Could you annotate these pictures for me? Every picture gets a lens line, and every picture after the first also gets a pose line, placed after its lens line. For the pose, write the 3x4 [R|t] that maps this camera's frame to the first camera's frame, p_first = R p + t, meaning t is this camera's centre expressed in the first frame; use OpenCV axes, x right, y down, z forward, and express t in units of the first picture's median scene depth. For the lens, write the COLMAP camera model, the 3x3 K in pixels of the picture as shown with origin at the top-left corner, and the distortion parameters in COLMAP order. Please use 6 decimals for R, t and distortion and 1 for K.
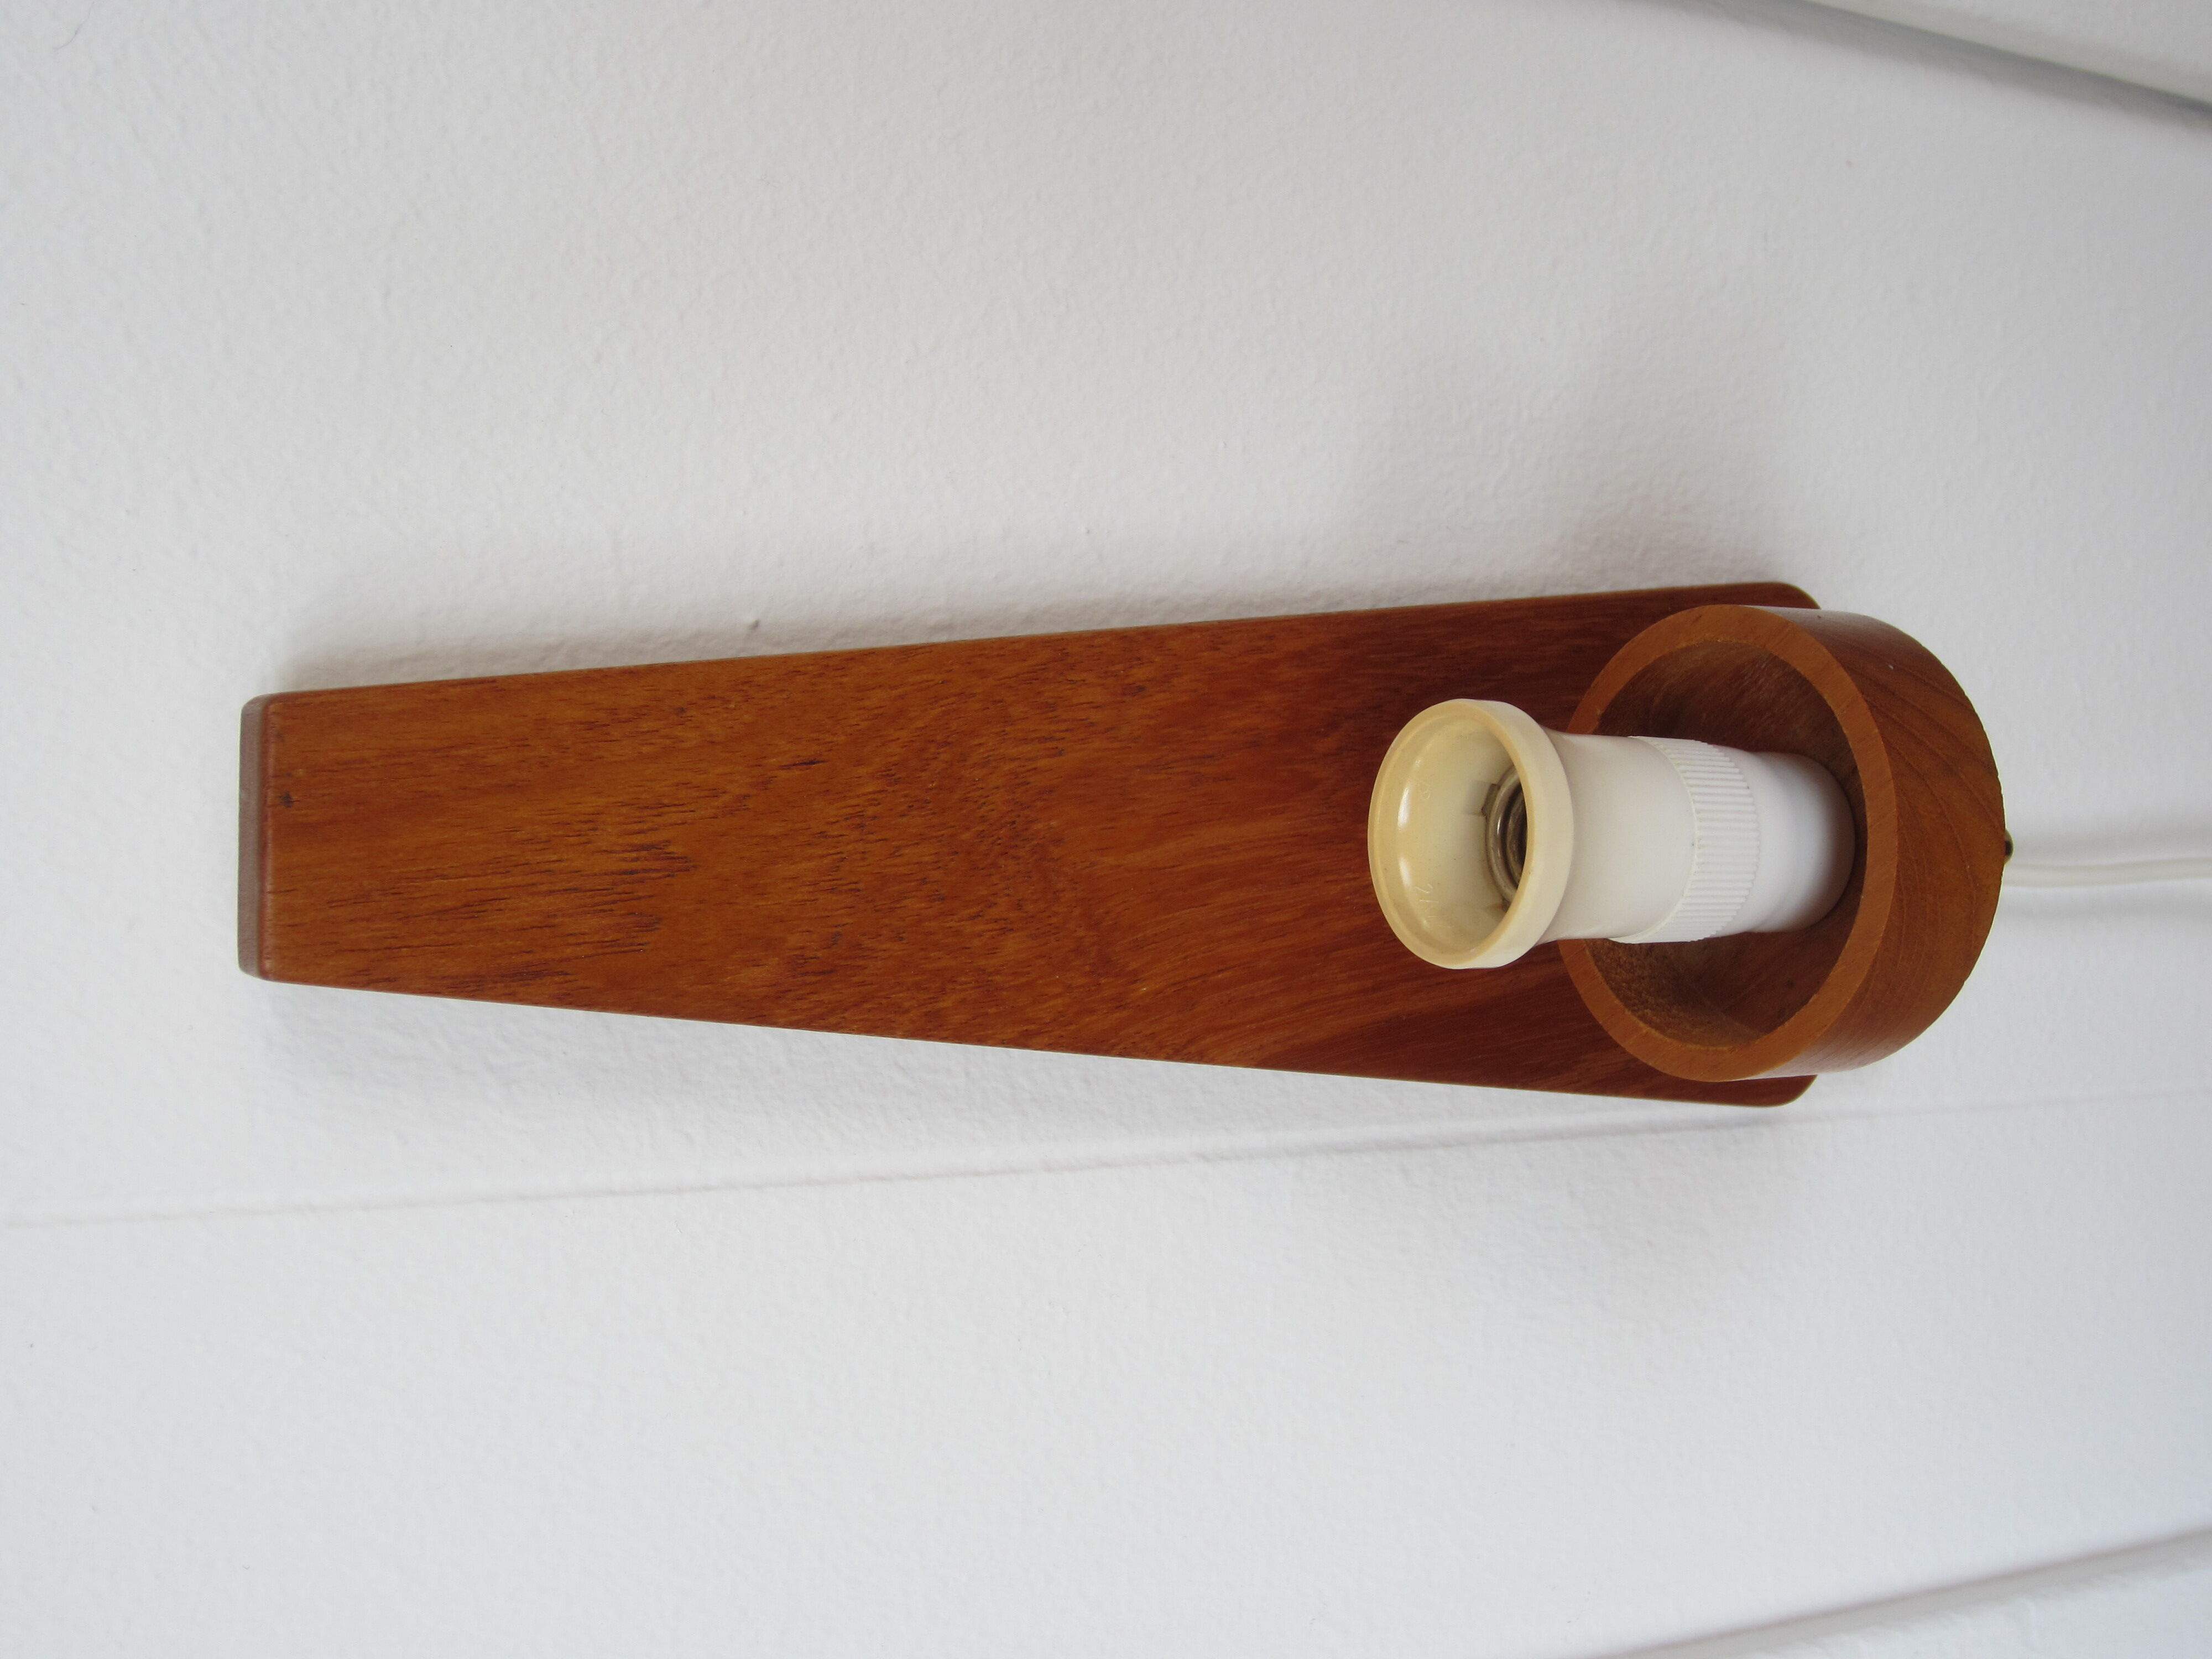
lens RADIAL K [[2414.9, 0, 1106.0], [0, 2414.9, 829.5], [0, 0, 1]] dist [-0.072289, 0.017844]
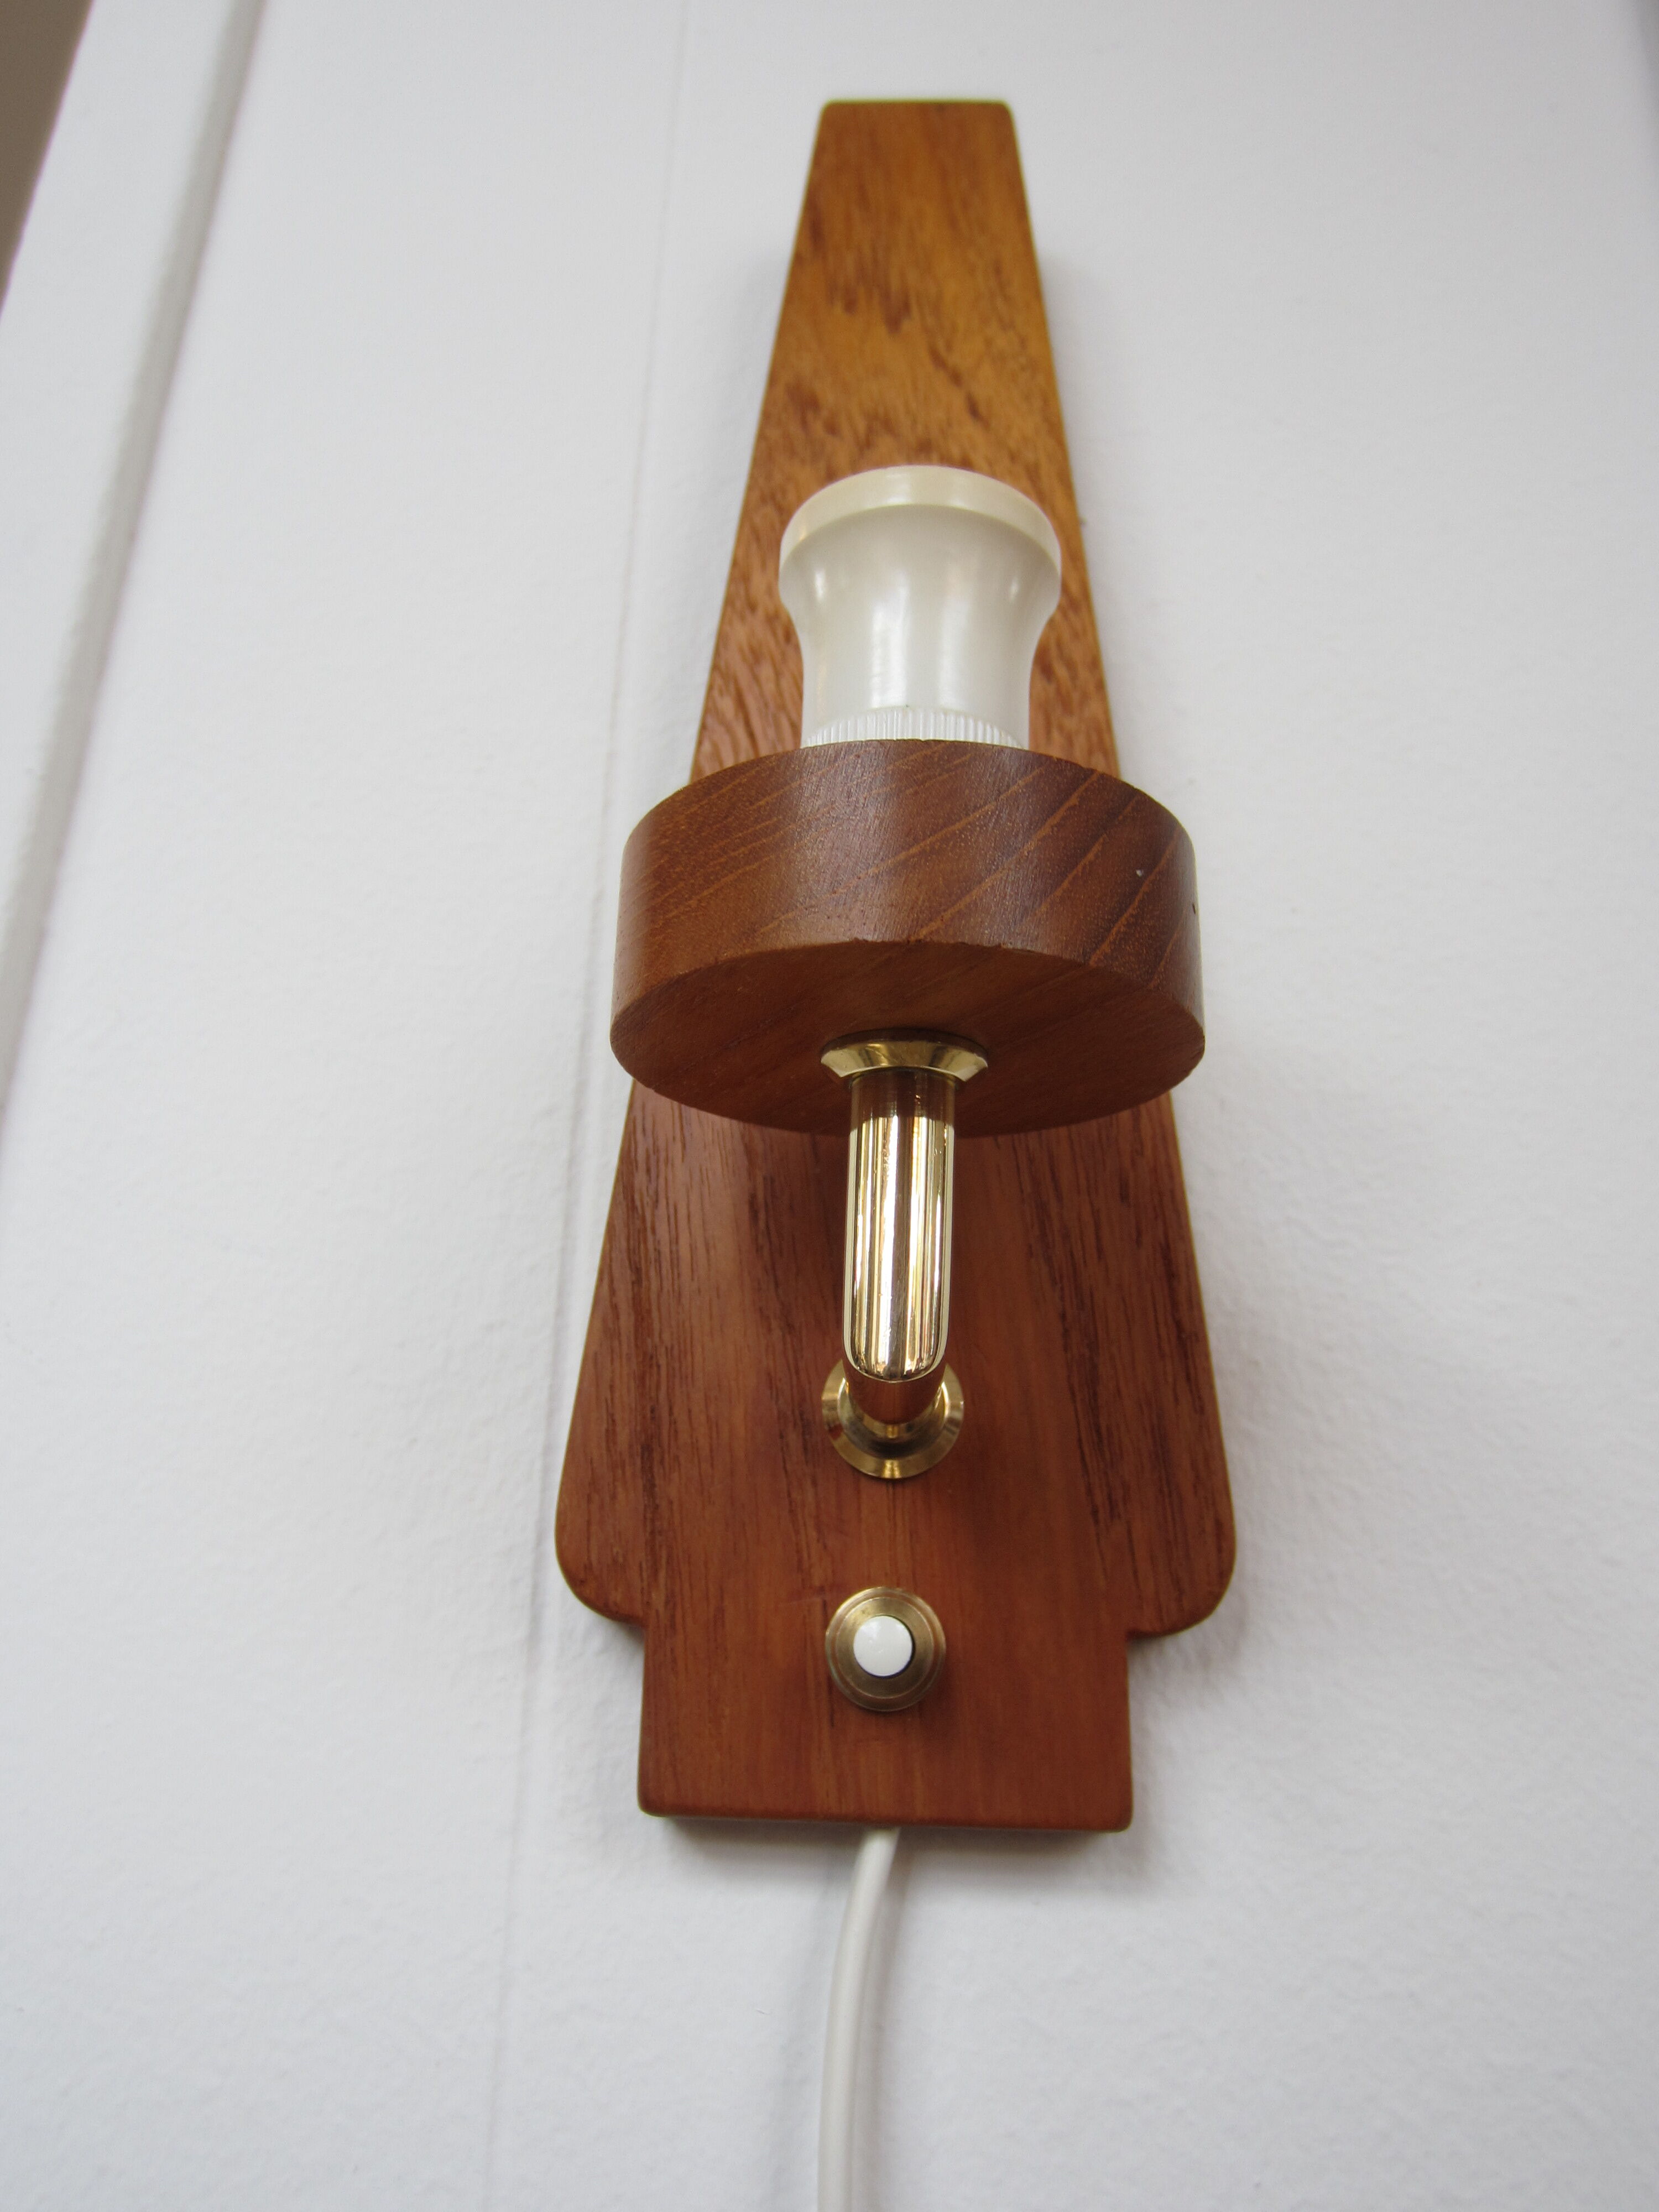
lens RADIAL K [[1780.9, 0, 830.2], [0, 1780.9, 1096.4], [0, 0, 1]] dist [-0.067343, 0.024429]
pose [[-0.033749, 0.651054, -0.758281, 0.720779], [-0.999312, -0.010312, 0.035623, 0.009003], [0.015373, 0.758961, 0.650954, 0.608761]]
